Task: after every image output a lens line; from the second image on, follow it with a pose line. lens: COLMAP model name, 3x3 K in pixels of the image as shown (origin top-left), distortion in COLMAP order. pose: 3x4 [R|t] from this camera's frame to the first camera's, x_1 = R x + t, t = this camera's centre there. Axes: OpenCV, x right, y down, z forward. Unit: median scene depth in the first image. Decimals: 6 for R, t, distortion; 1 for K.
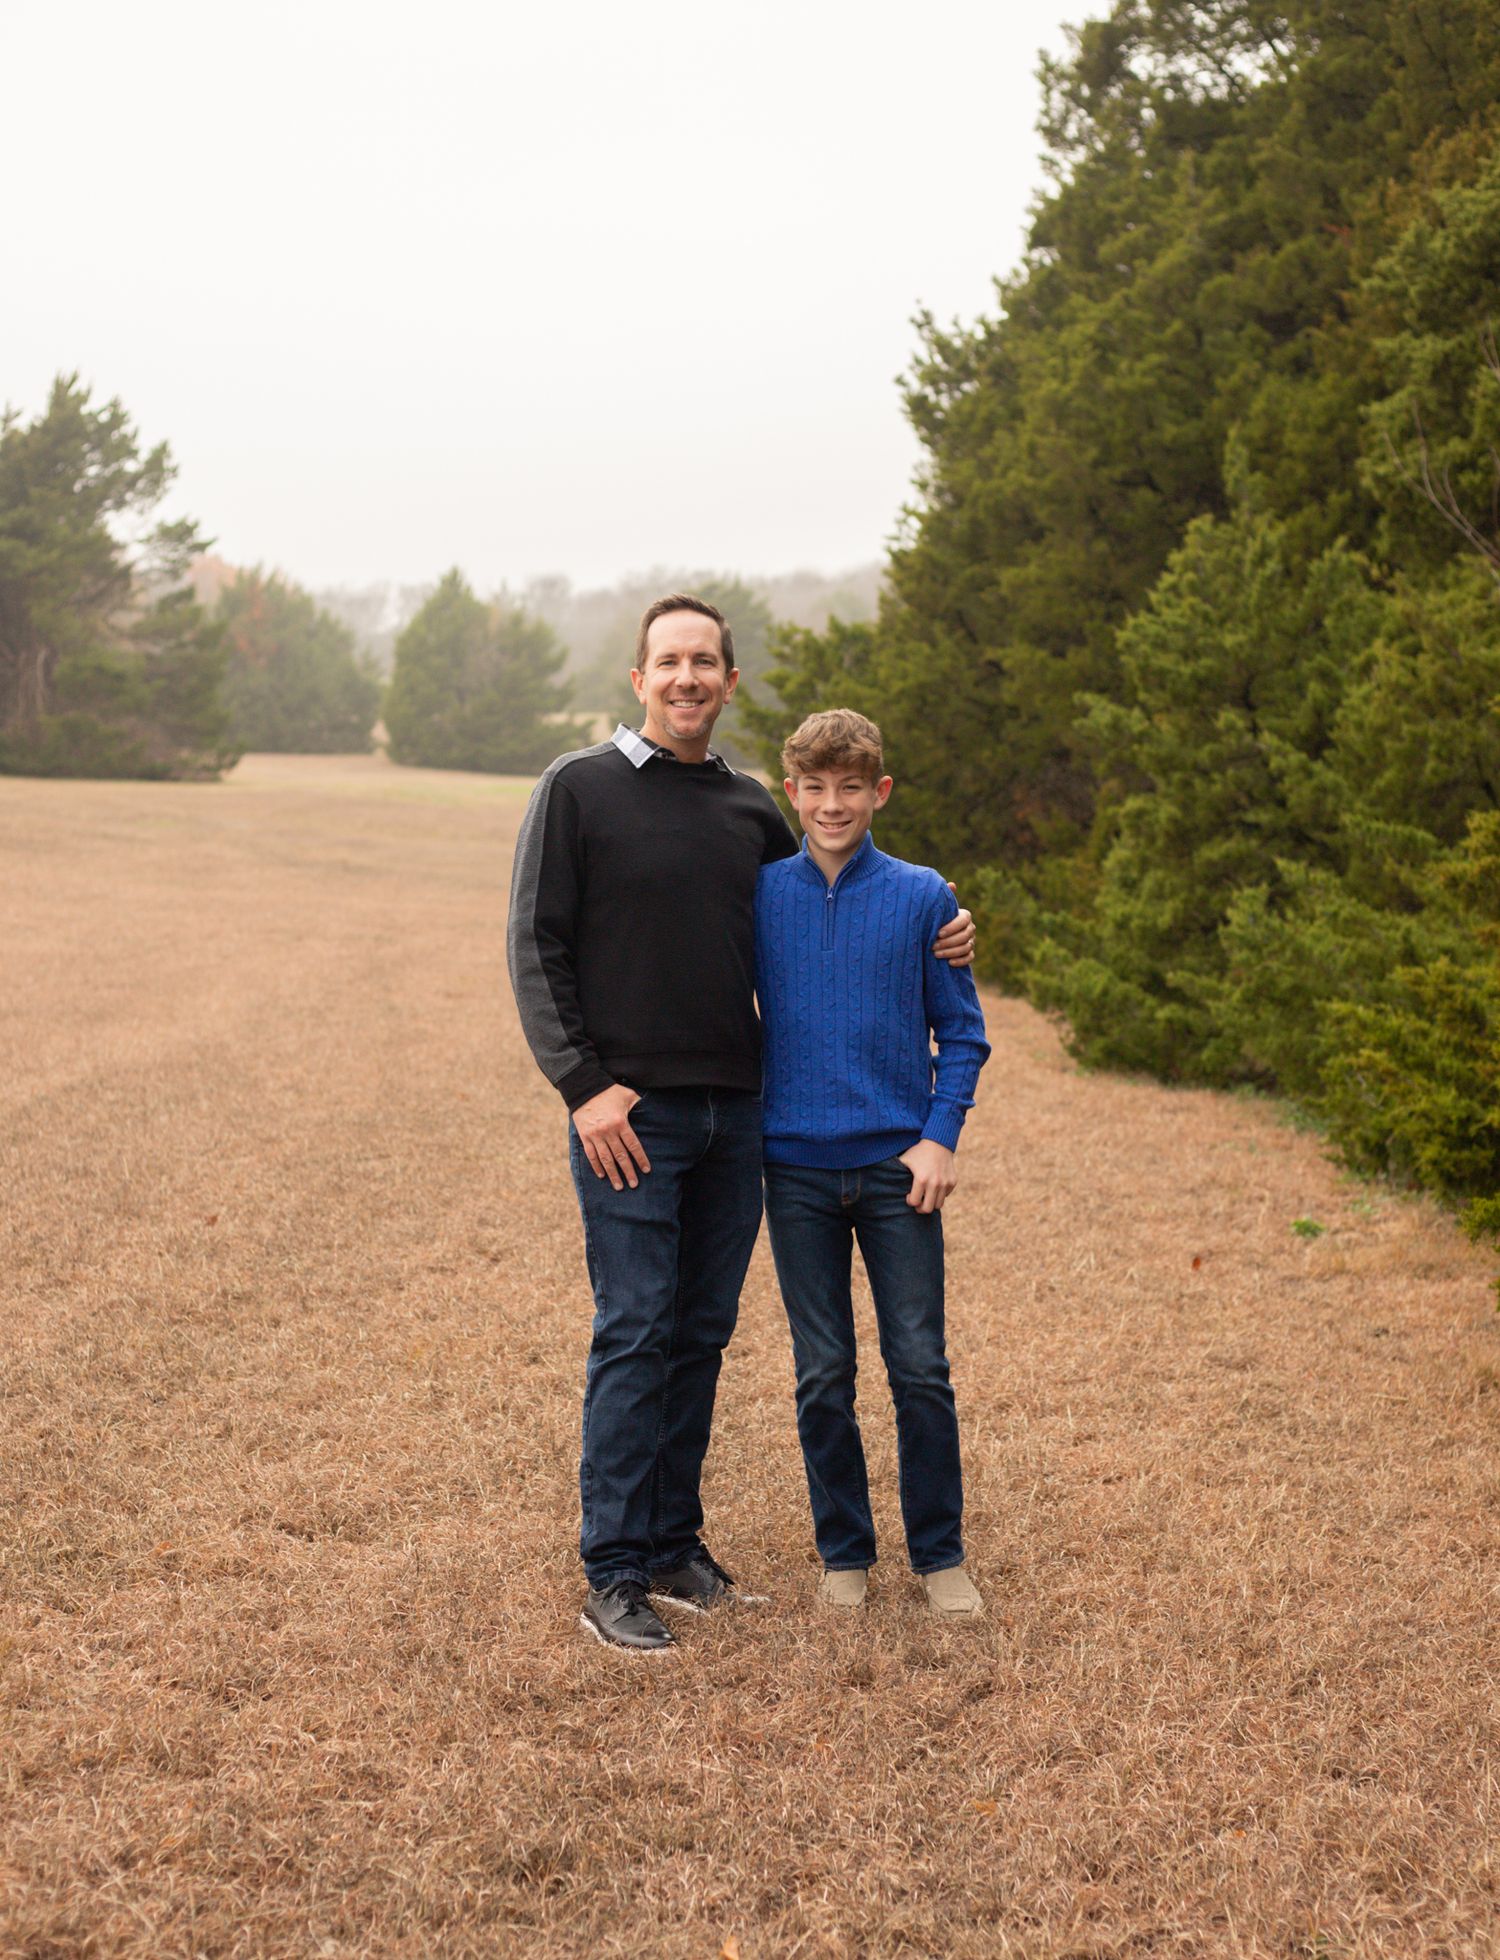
lens RADIAL K [[3584.4, 0, 760.8], [0, 3584.4, 1054.6], [0, 0, 1]] dist [-0.084139, -0.149738]
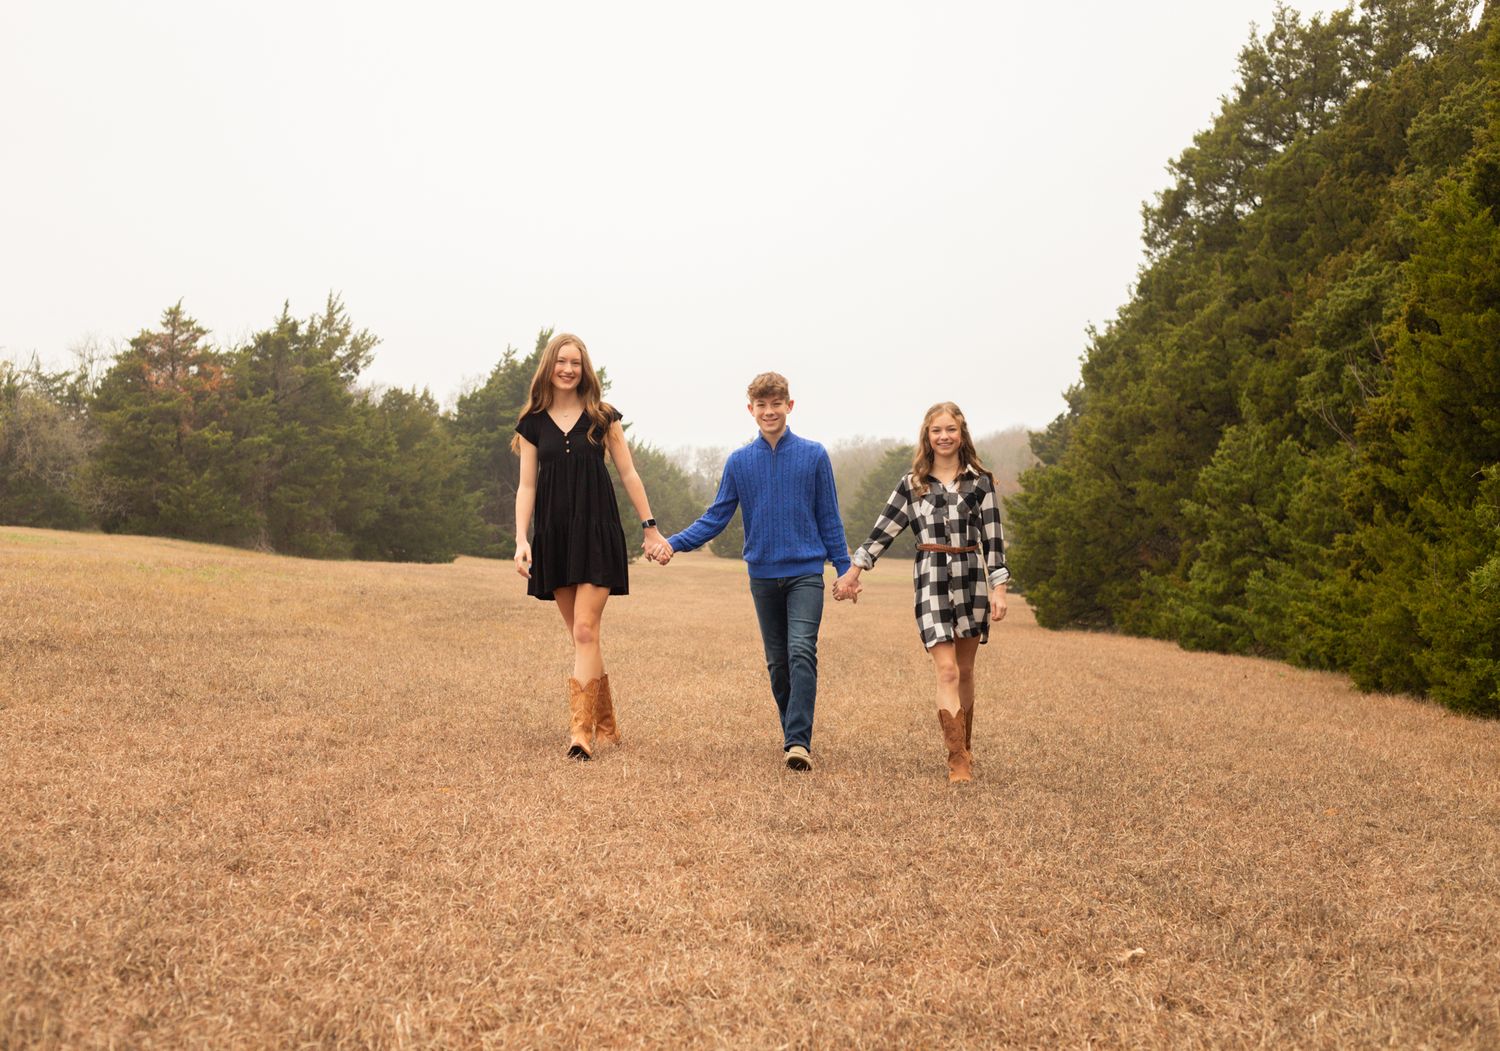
lens RADIAL K [[2199.9, 0, 750.0], [0, 2199.9, 525.5], [0, 0, 1]] dist [-0.100600, -0.039154]
pose [[0.996584, -0.002758, -0.082542, -0.060577], [-0.005120, 0.995456, -0.095080, 0.045094], [0.082429, 0.095178, 0.992042, -0.375553]]
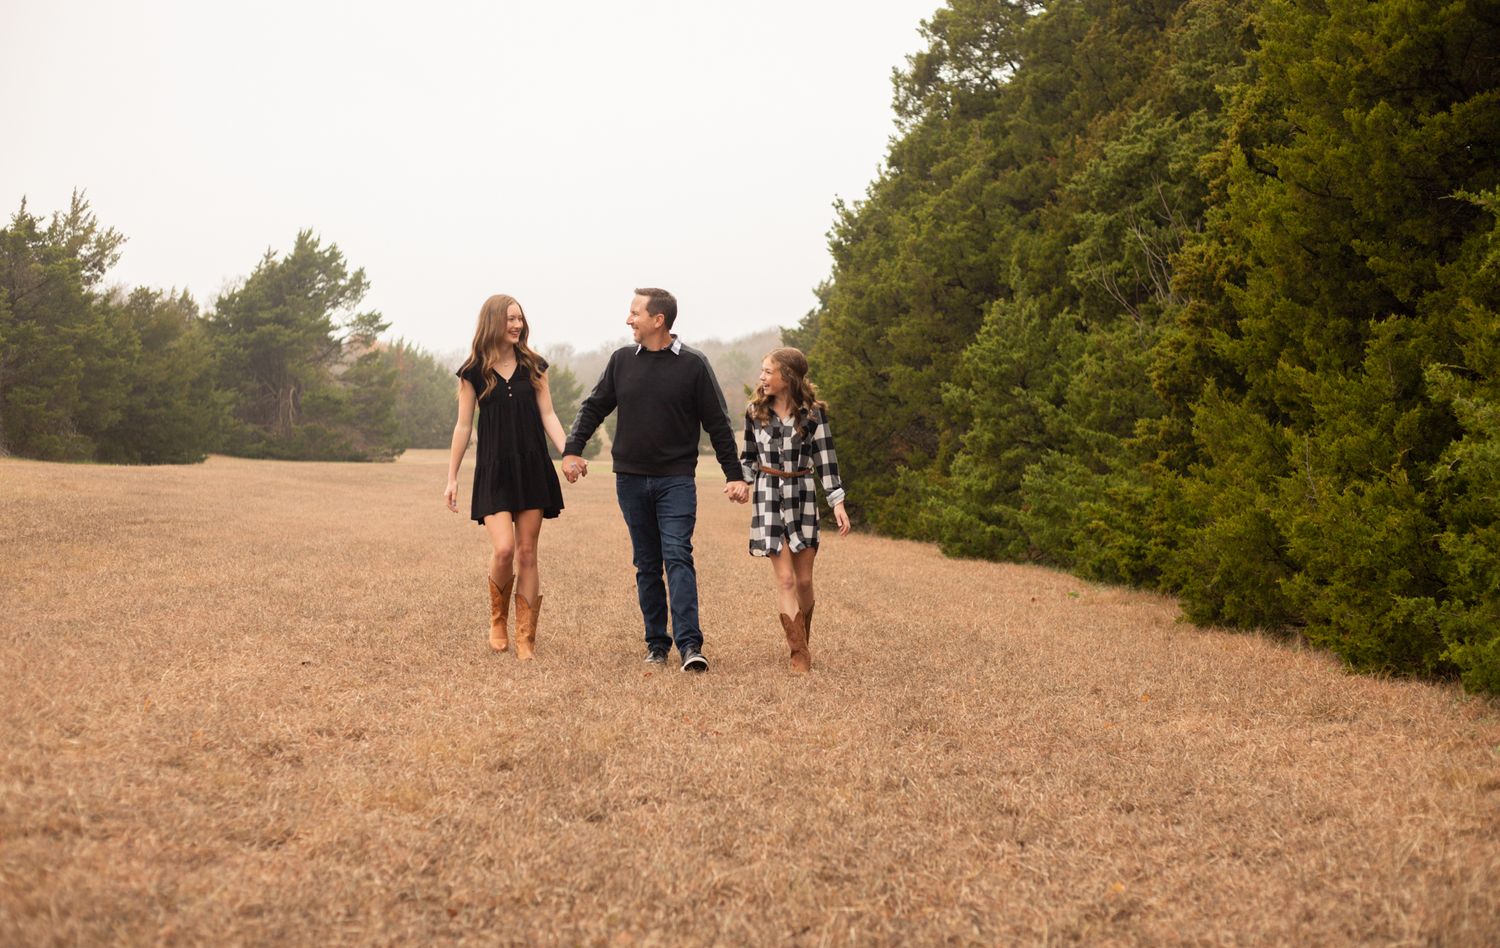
lens RADIAL K [[2103.6, 0, 752.7], [0, 2103.6, 440.8], [0, 0, 1]] dist [-0.091020, -0.078525]
pose [[0.999501, -0.013816, 0.028406, -0.044771], [0.016203, 0.996199, -0.085581, 0.028691], [-0.027116, 0.085998, 0.995926, -0.177215]]
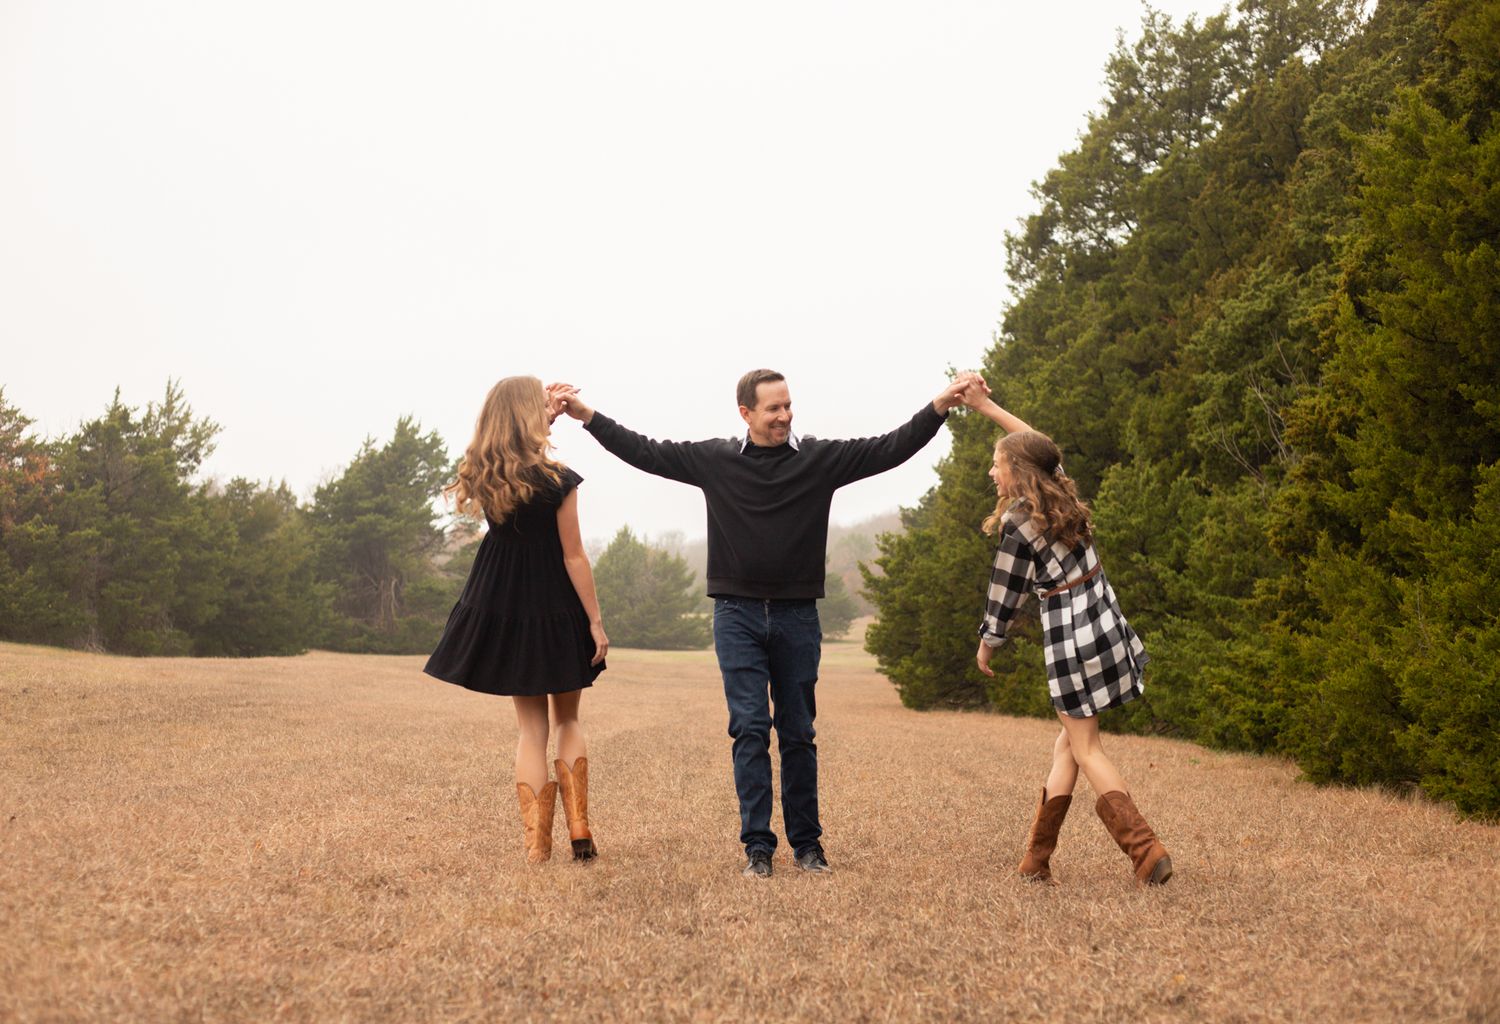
lens RADIAL K [[2203.6, 0, 750.0], [0, 2203.6, 512.0], [0, 0, 1]] dist [-0.094033, -0.076409]
pose [[0.999100, -0.033448, -0.026094, -0.041482], [0.029497, 0.989798, -0.139388, 0.035676], [0.030491, 0.138493, 0.989894, -0.194606]]
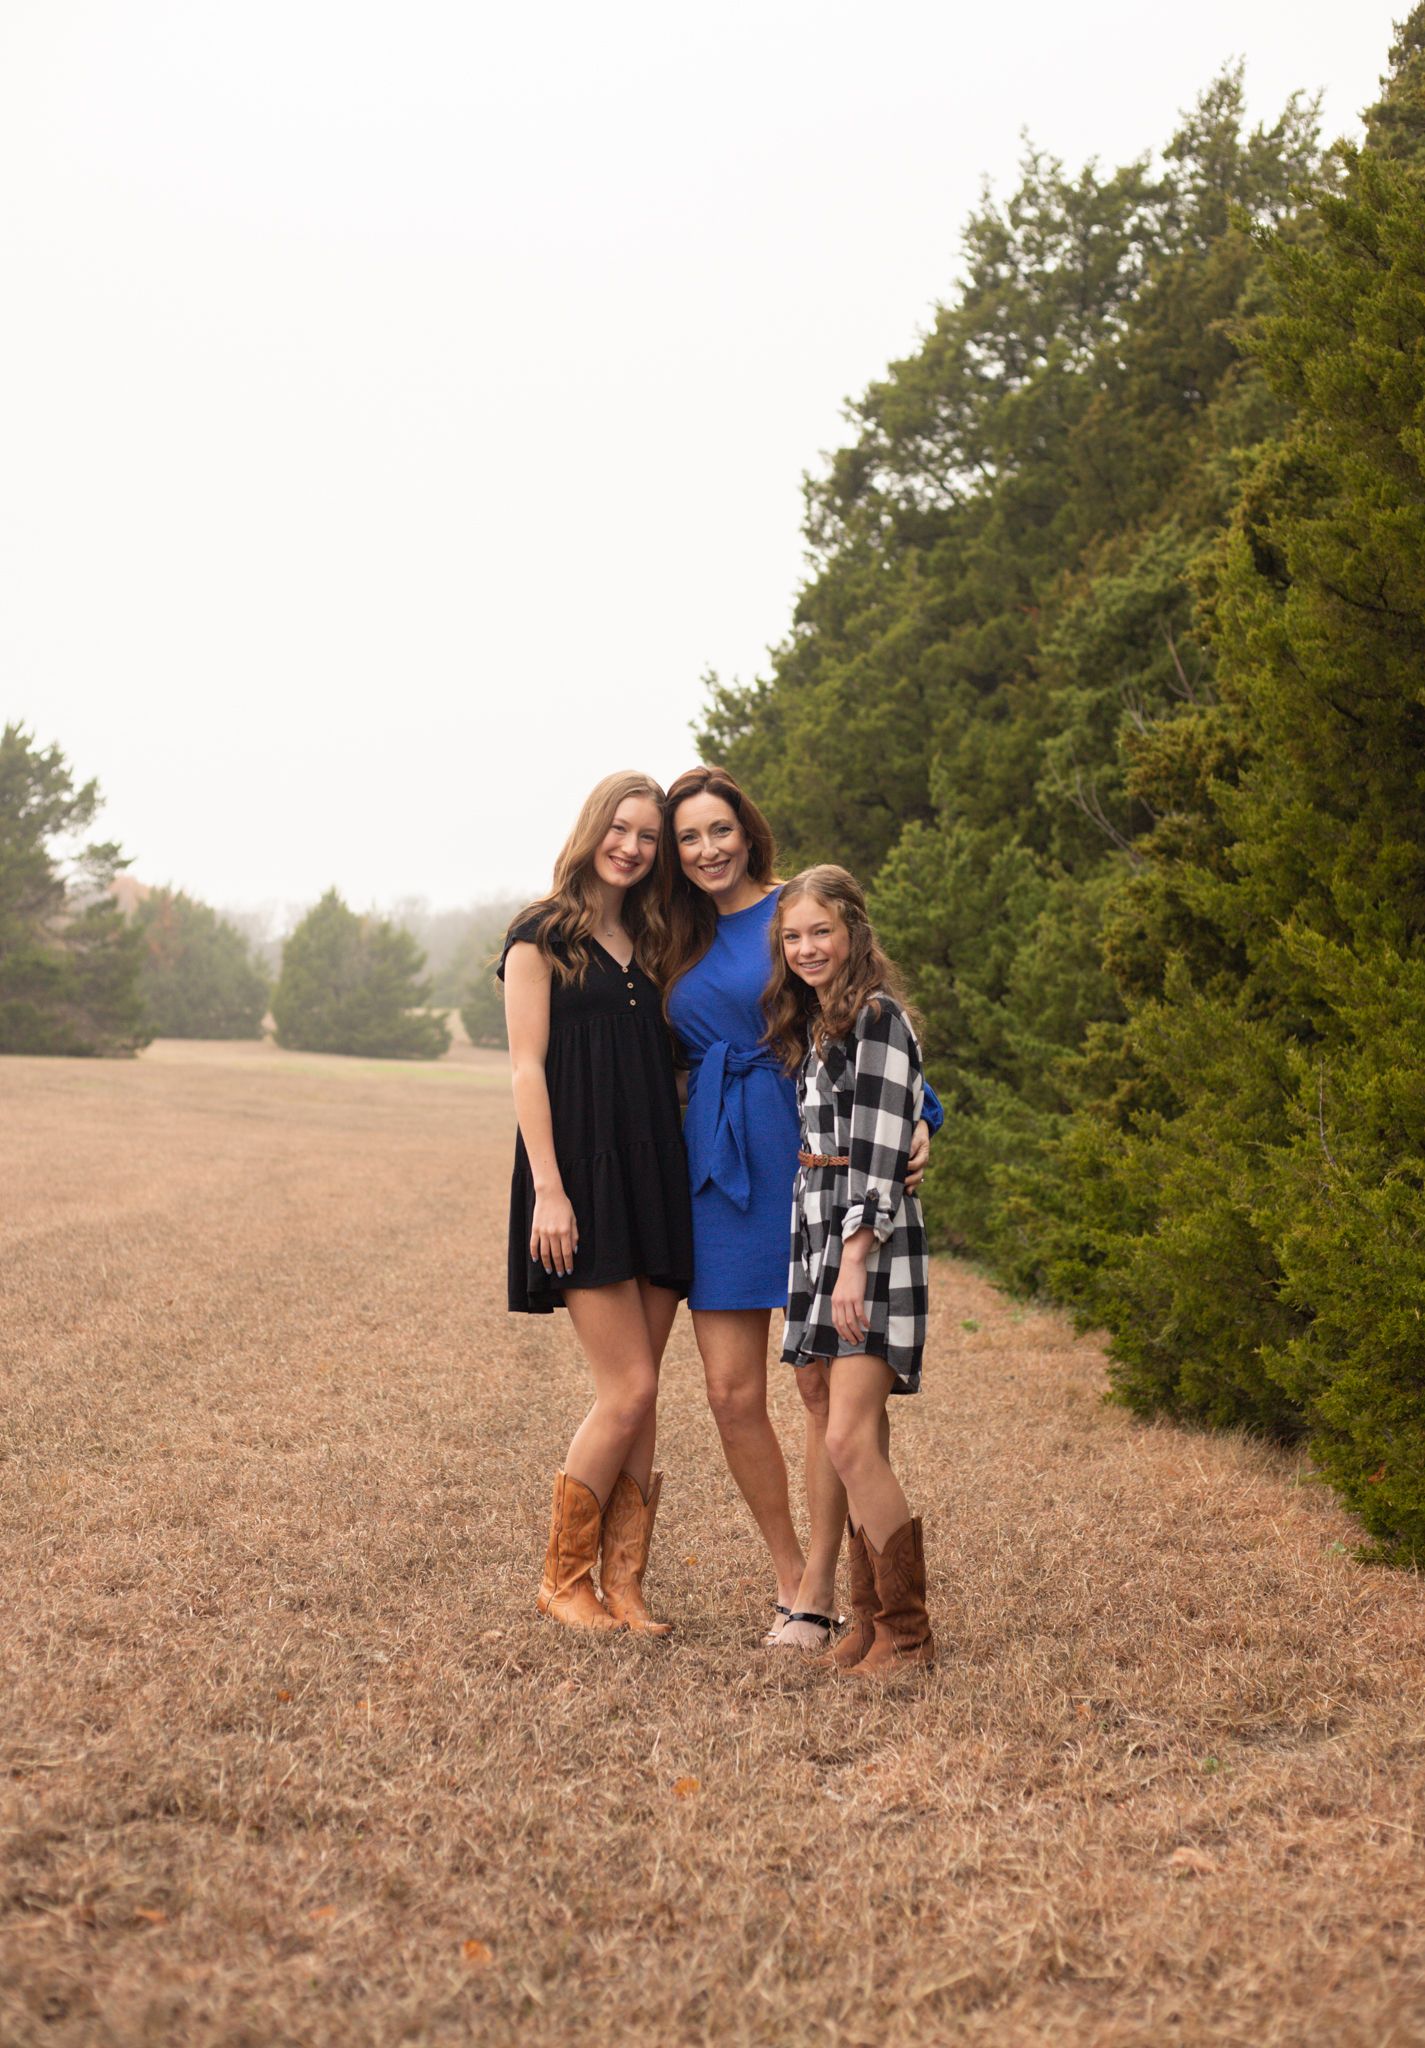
lens RADIAL K [[3003.6, 0, 703.2], [0, 3003.6, 986.7], [0, 0, 1]] dist [-0.100600, -0.039154]
pose [[0.999242, 0.006353, 0.038418, 0.002922], [-0.002383, 0.994730, -0.102502, 0.017128], [-0.038867, 0.102333, 0.993991, -0.066551]]
